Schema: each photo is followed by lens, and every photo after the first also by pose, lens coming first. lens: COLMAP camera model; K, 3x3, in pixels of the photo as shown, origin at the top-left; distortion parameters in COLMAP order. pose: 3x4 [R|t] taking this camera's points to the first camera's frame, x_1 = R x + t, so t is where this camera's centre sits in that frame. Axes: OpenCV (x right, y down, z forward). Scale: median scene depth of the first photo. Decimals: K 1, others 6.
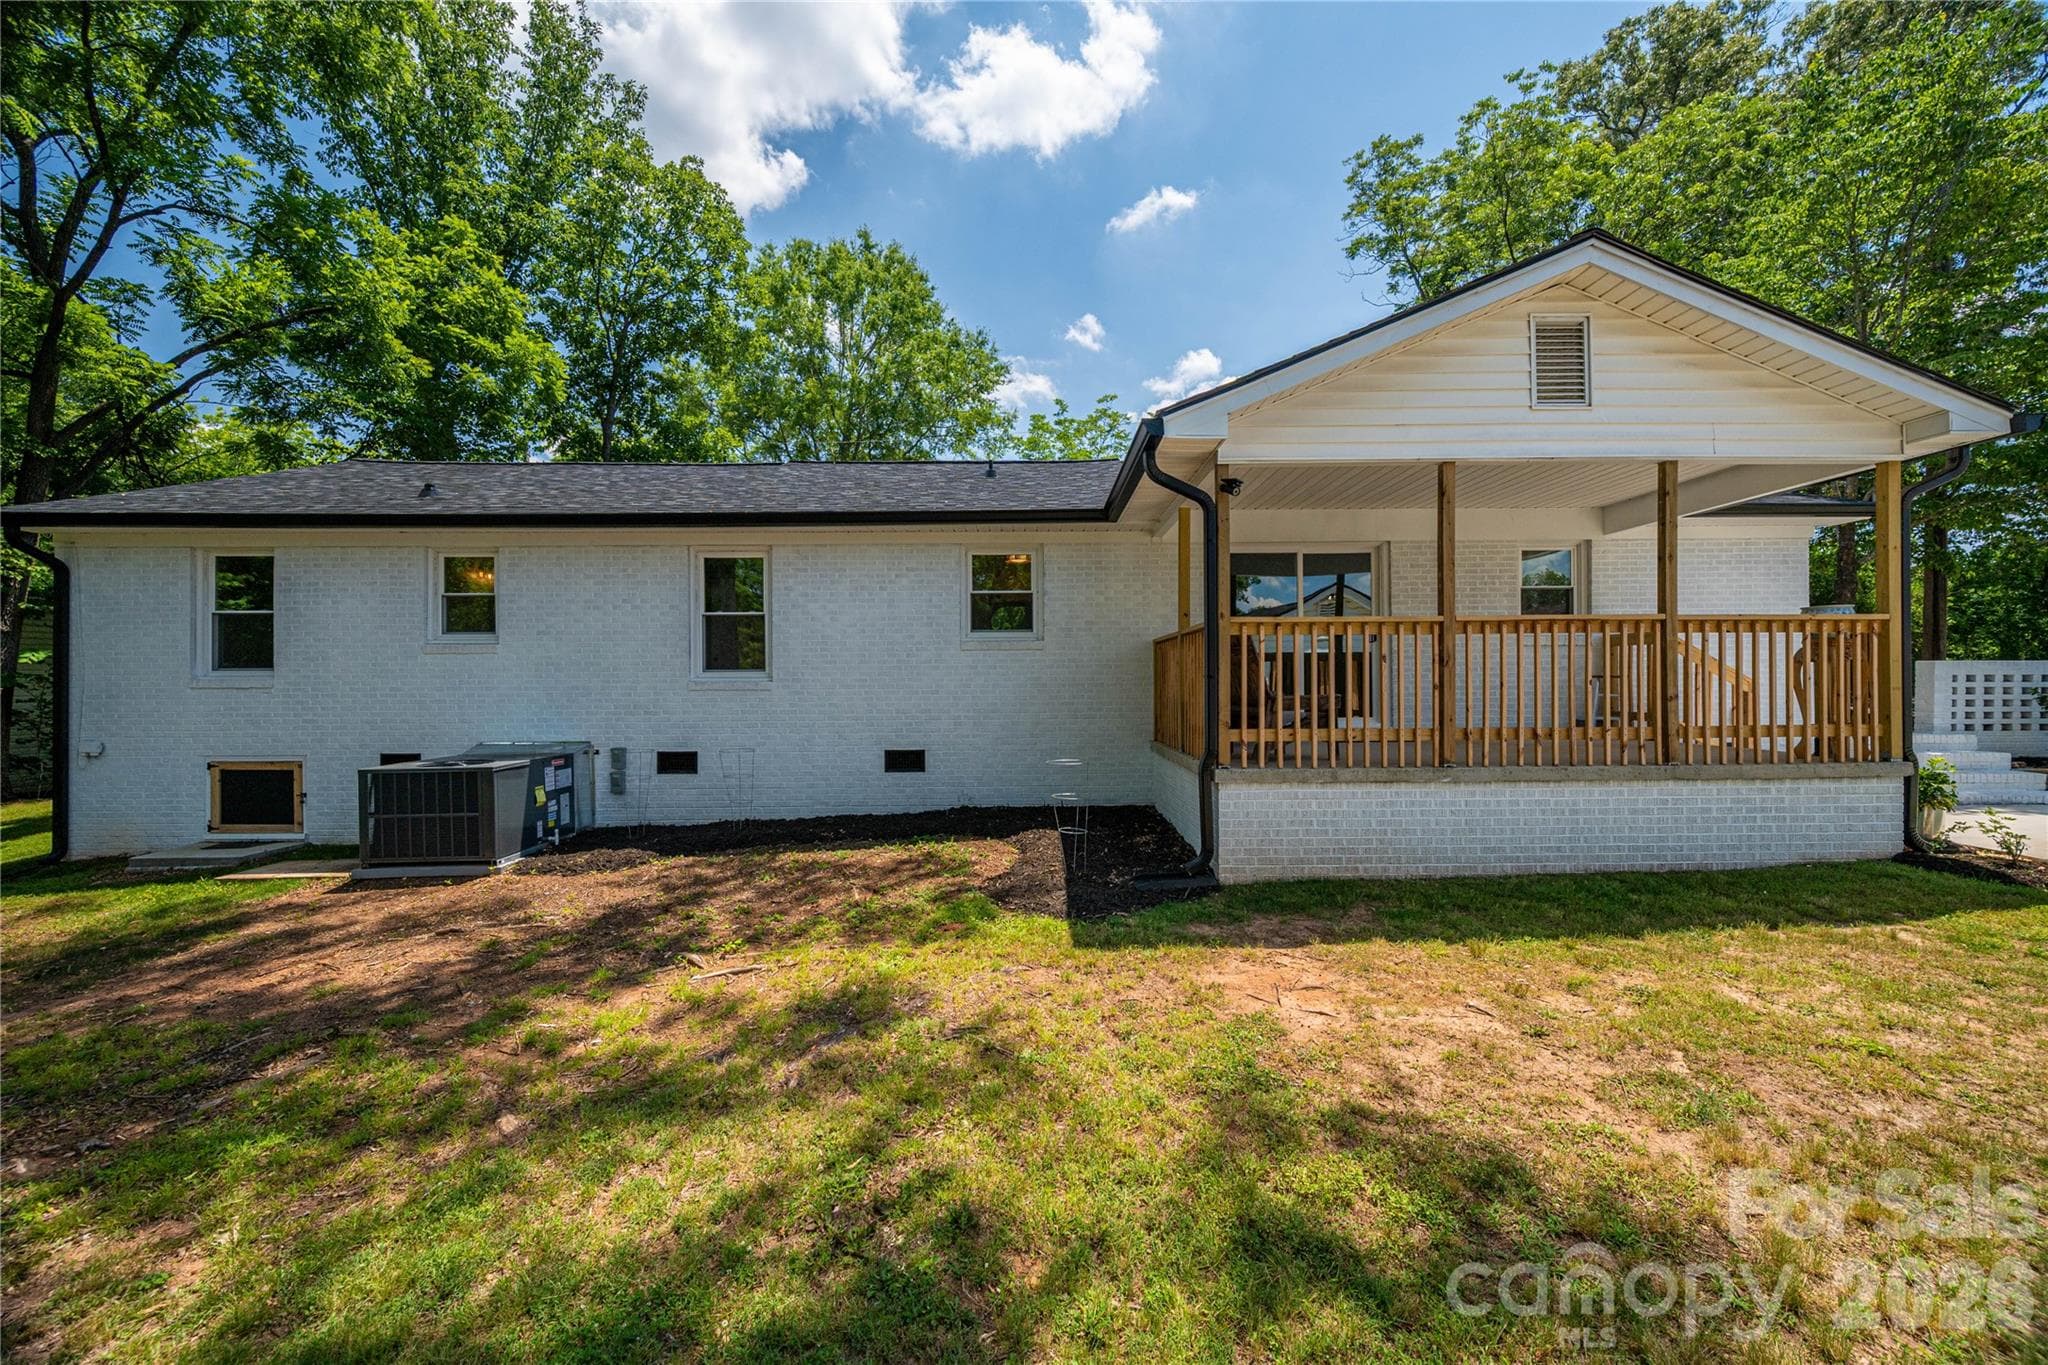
lens RADIAL K [[820.5, 0, 1024.8], [0, 820.5, 698.7], [0, 0, 1]] dist [0.001077, -0.000165]
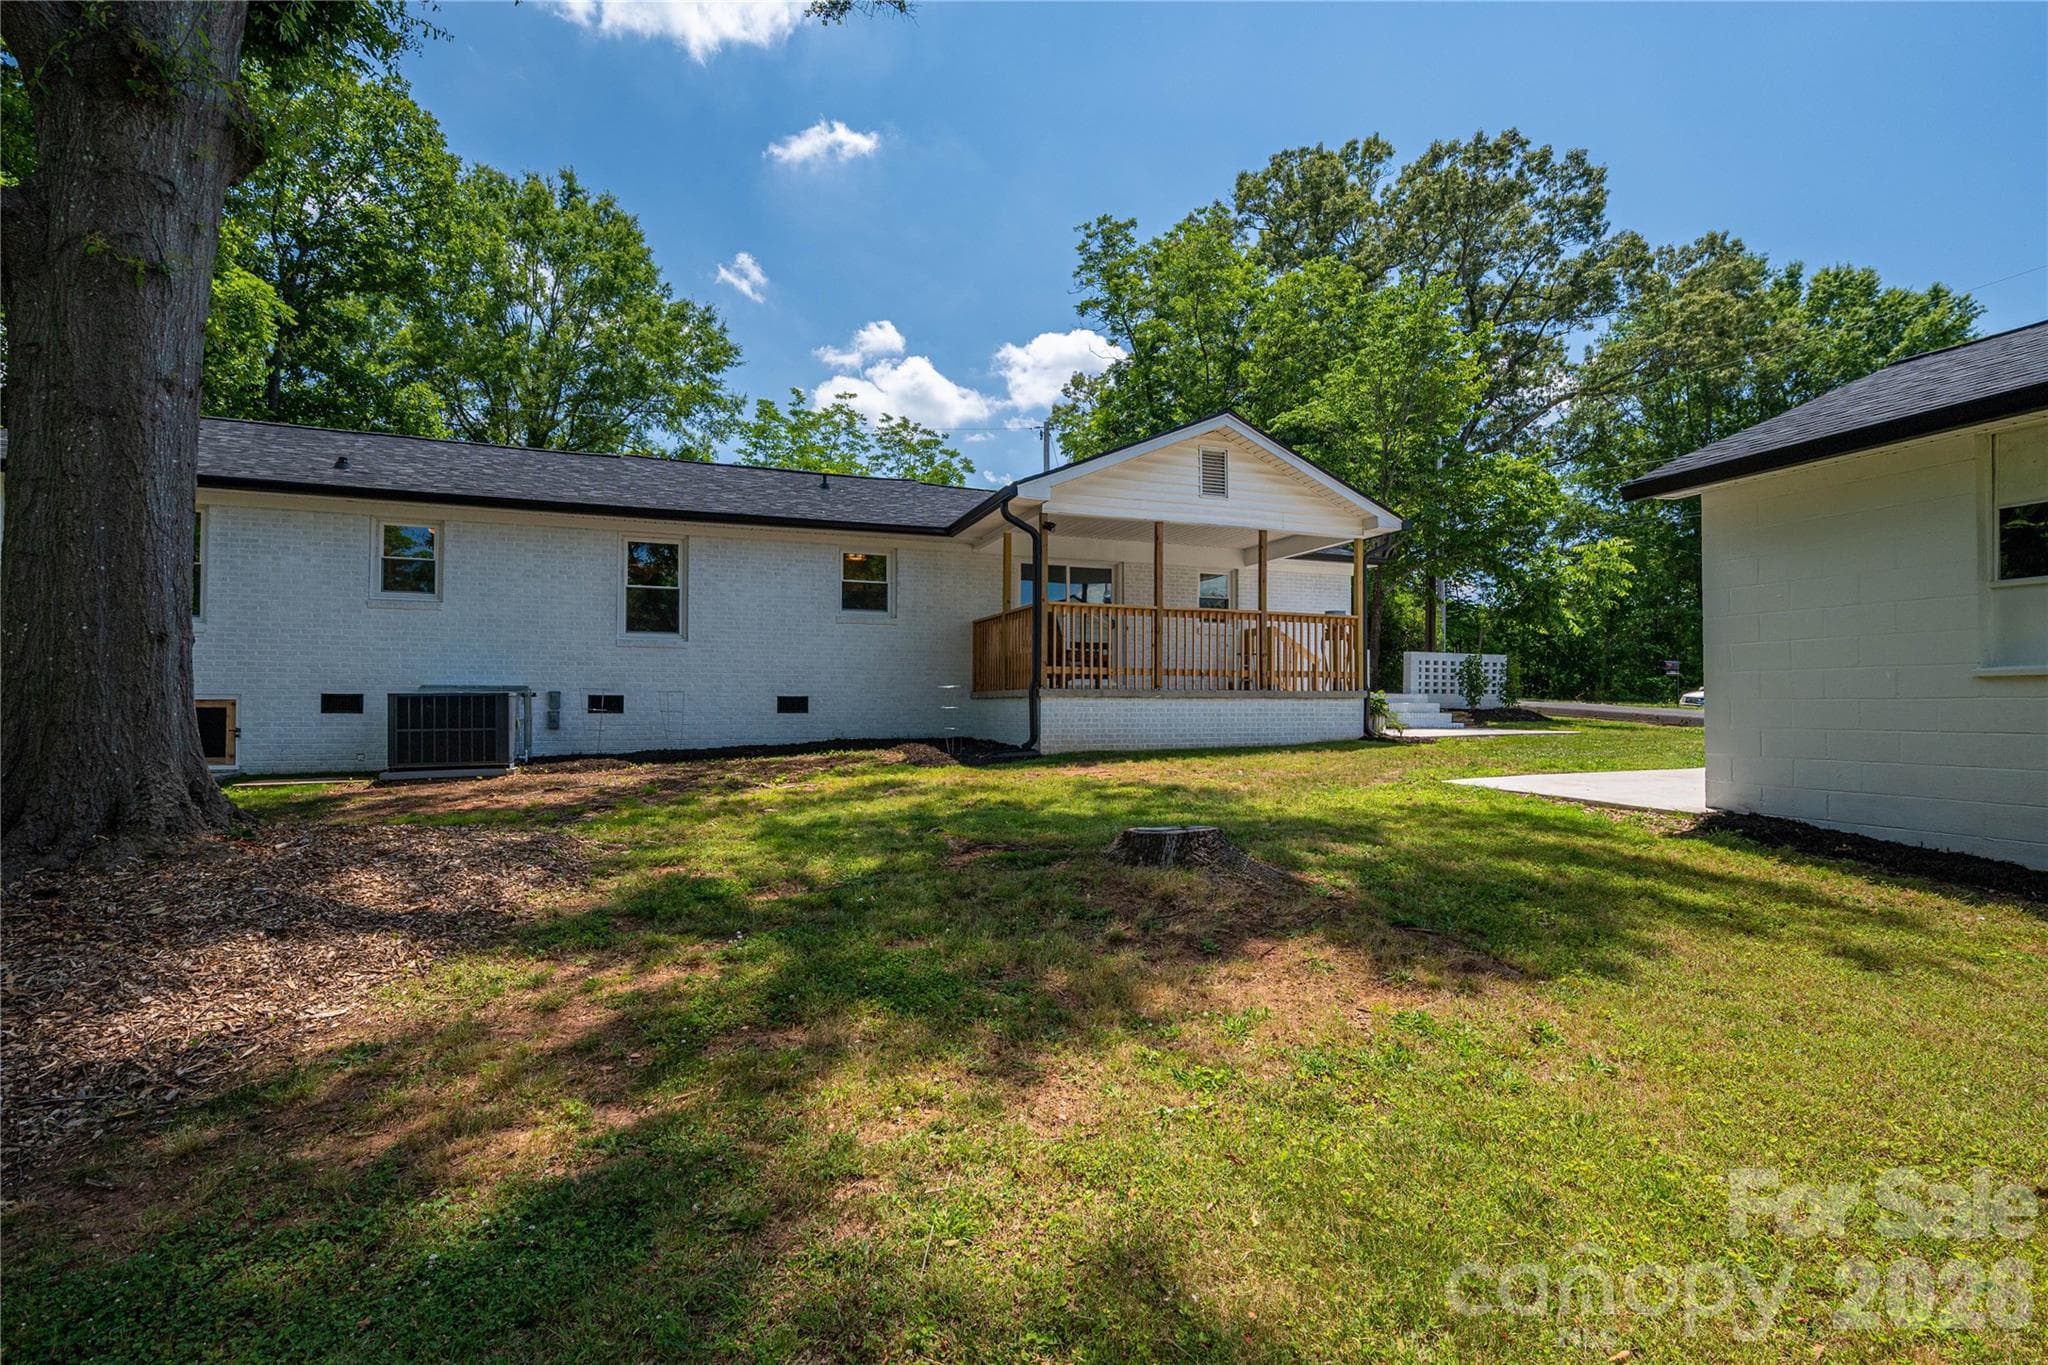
lens RADIAL K [[994.7, 0, 1022.1], [0, 994.7, 742.7], [0, 0, 1]] dist [0.001405, 0.000141]
pose [[0.939308, -0.000517, 0.343074, -0.359867], [-0.003684, 0.999926, 0.011593, 0.120691], [-0.343055, -0.012153, 0.939237, -0.663281]]
